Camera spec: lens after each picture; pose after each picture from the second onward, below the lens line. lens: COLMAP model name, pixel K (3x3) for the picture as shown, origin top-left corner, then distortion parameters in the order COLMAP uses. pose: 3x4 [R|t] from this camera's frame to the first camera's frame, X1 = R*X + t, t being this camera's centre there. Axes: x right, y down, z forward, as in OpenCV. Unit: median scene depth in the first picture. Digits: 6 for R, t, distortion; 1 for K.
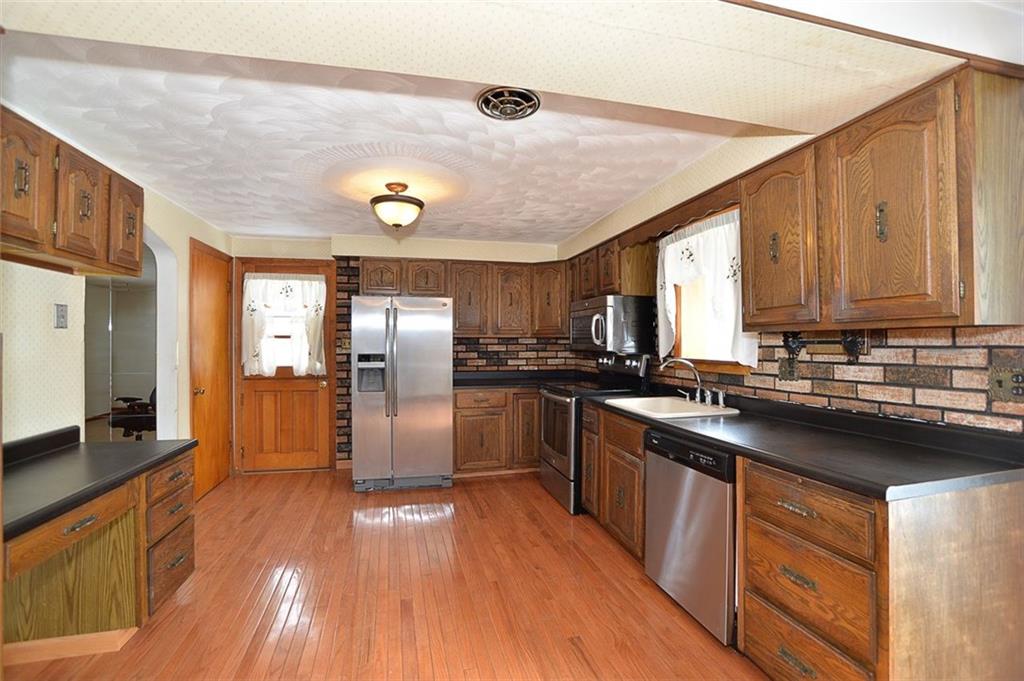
lens RADIAL K [[453.4, 0, 510.7], [0, 453.4, 345.2], [0, 0, 1]] dist [-0.029626, 0.005039]
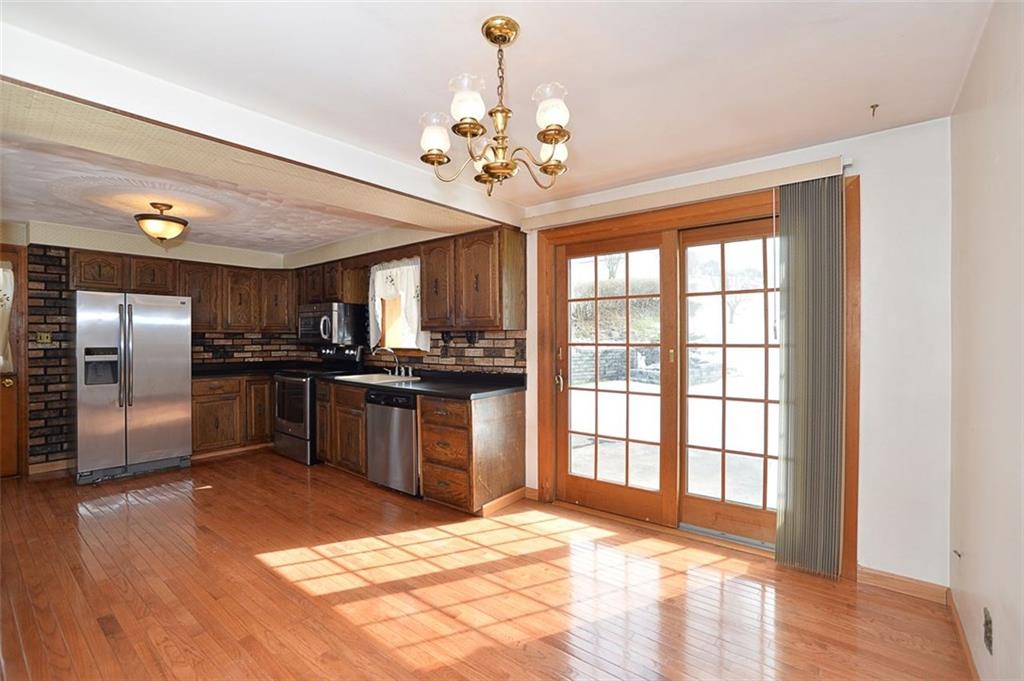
lens RADIAL K [[459.3, 0, 508.3], [0, 459.3, 345.0], [0, 0, 1]] dist [-0.052364, 0.000578]
pose [[0.801826, -0.006941, 0.597518, -0.216167], [0.001593, 0.999954, 0.009478, 0.006883], [-0.597556, -0.006648, 0.801800, -0.488909]]
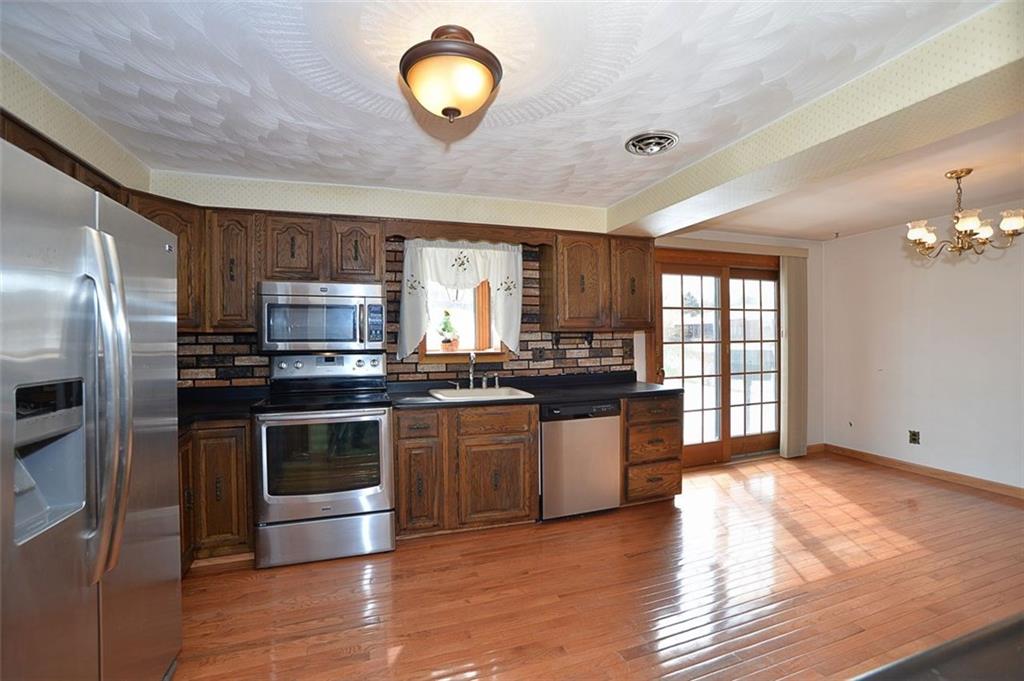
lens RADIAL K [[453.4, 0, 507.8], [0, 453.4, 342.5], [0, 0, 1]] dist [-0.029626, 0.005039]
pose [[-0.090780, -0.005307, 0.995857, -0.777865], [0.017195, 0.999828, 0.006896, -0.003484], [-0.995722, 0.017750, -0.090673, 0.976222]]
